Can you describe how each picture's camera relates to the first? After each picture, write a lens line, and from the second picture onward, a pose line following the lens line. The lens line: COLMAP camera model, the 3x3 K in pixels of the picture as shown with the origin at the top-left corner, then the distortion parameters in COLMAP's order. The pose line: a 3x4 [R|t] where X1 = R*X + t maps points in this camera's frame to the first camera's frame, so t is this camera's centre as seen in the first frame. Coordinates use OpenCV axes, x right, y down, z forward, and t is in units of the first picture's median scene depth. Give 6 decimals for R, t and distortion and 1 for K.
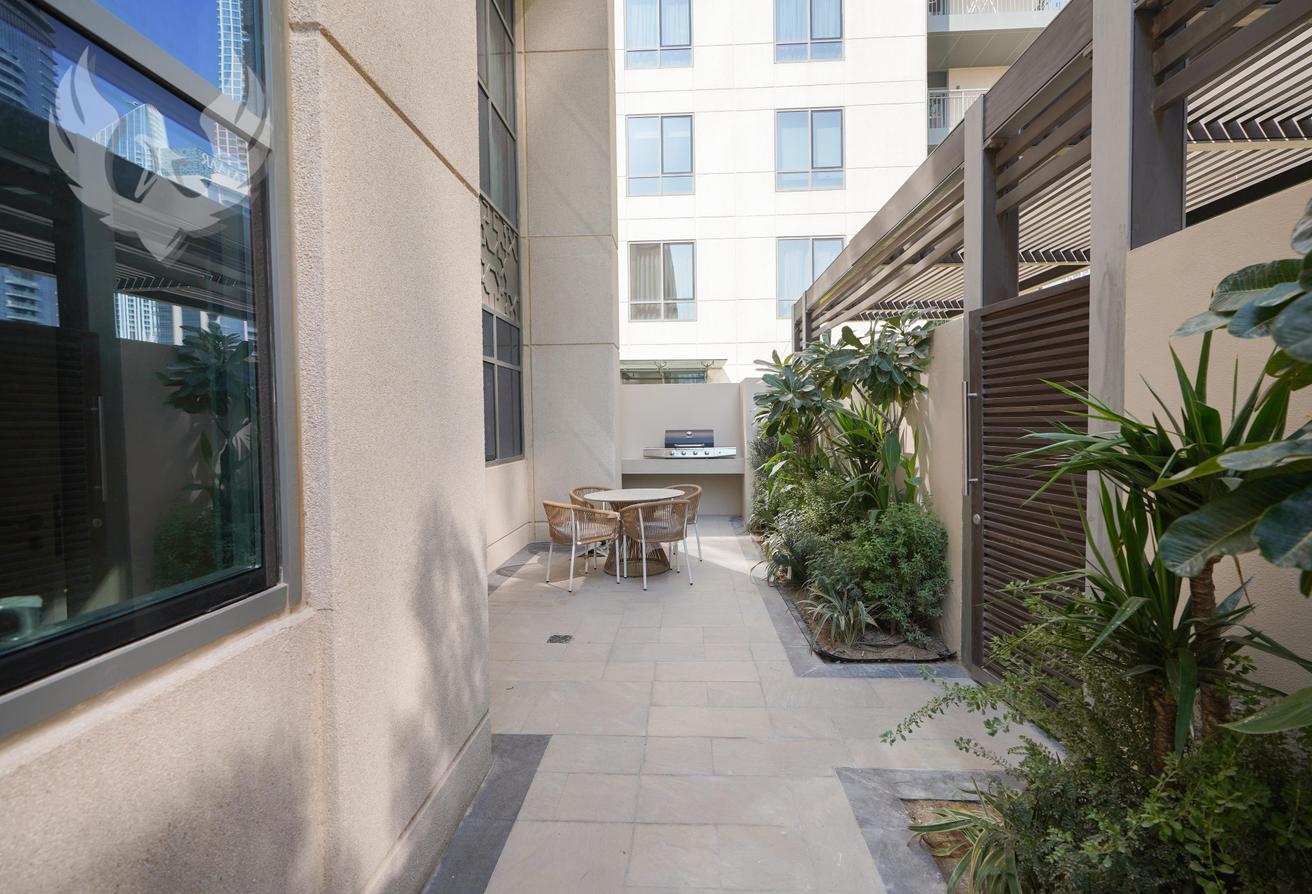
lens RADIAL K [[586.7, 0, 656.0], [0, 586.7, 447.0], [0, 0, 1]] dist [-0.000785, 0.000038]
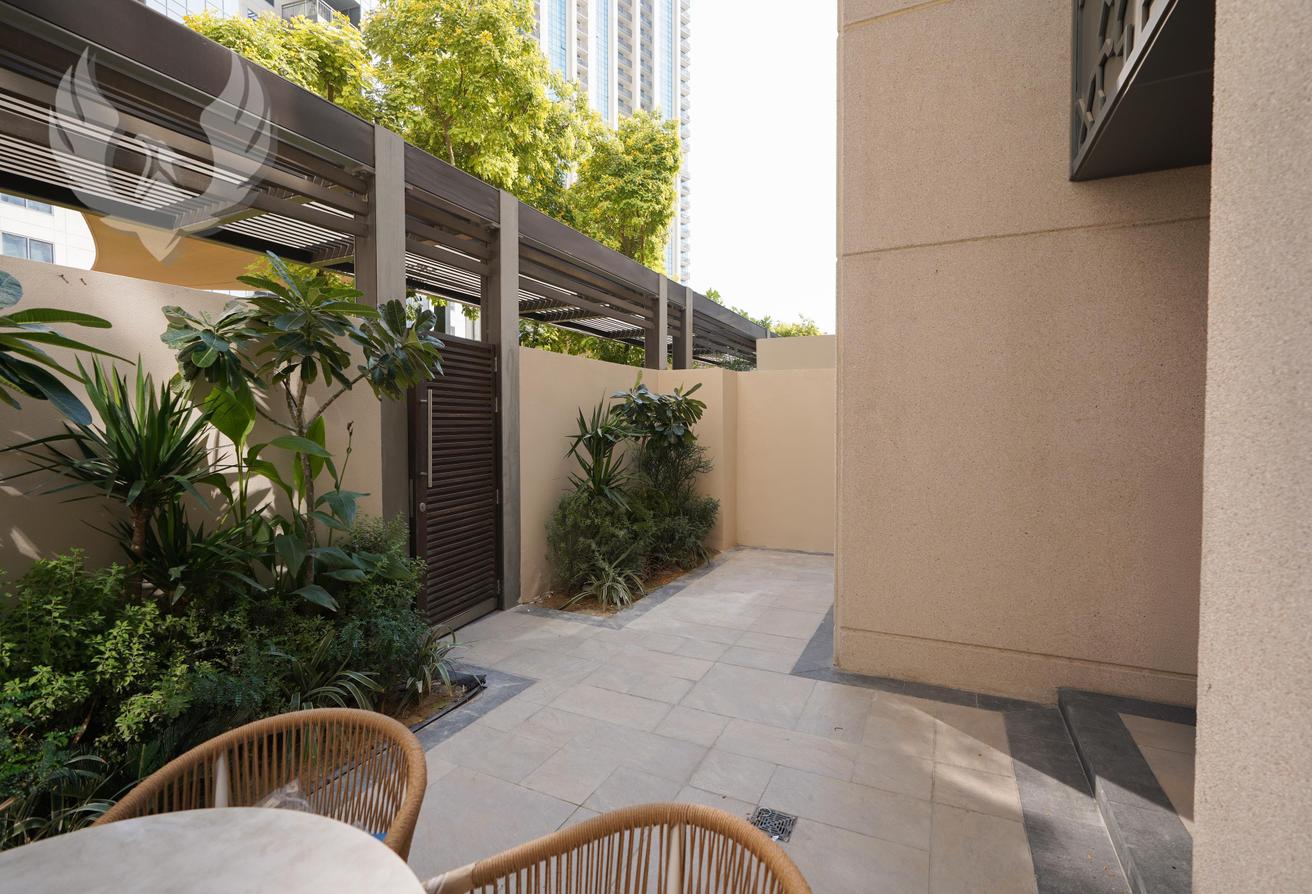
lens RADIAL K [[586.7, 0, 656.0], [0, 586.7, 447.0], [0, 0, 1]] dist [-0.000785, 0.000038]
pose [[-0.918196, -0.006058, 0.396079, -0.460686], [0.024534, 0.997094, 0.072127, -0.094525], [-0.395365, 0.075944, -0.915379, 2.485410]]
